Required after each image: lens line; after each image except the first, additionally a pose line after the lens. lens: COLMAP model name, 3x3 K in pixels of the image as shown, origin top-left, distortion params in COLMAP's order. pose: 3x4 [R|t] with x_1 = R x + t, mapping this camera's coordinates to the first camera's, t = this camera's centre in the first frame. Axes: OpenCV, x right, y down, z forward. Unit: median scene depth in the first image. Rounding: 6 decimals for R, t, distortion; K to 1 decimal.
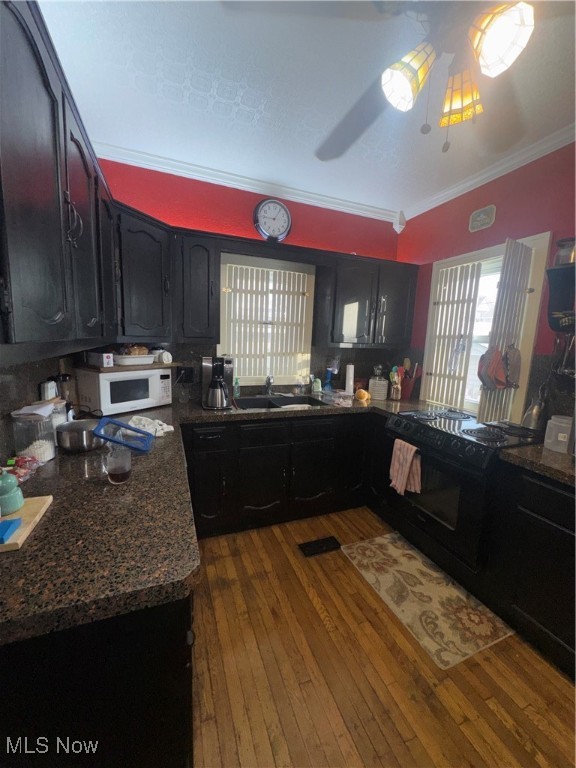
lens RADIAL K [[307.0, 0, 286.6], [0, 307.0, 384.2], [0, 0, 1]] dist [-0.004281, 0.000291]
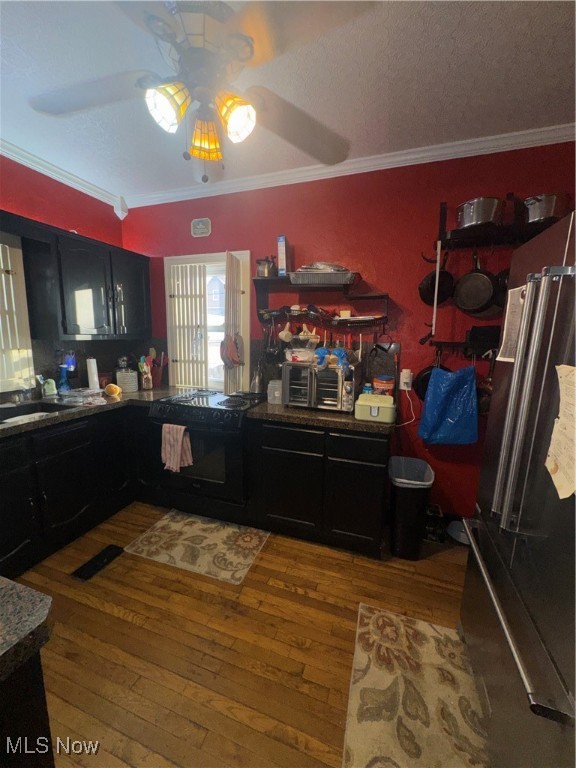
lens RADIAL K [[307.0, 0, 288.7], [0, 307.0, 385.7], [0, 0, 1]] dist [-0.004281, 0.000291]
pose [[0.646134, -0.150113, 0.748316, -0.131075], [0.118607, 0.988305, 0.095843, -0.003681], [-0.753952, 0.026828, 0.656382, -0.027847]]
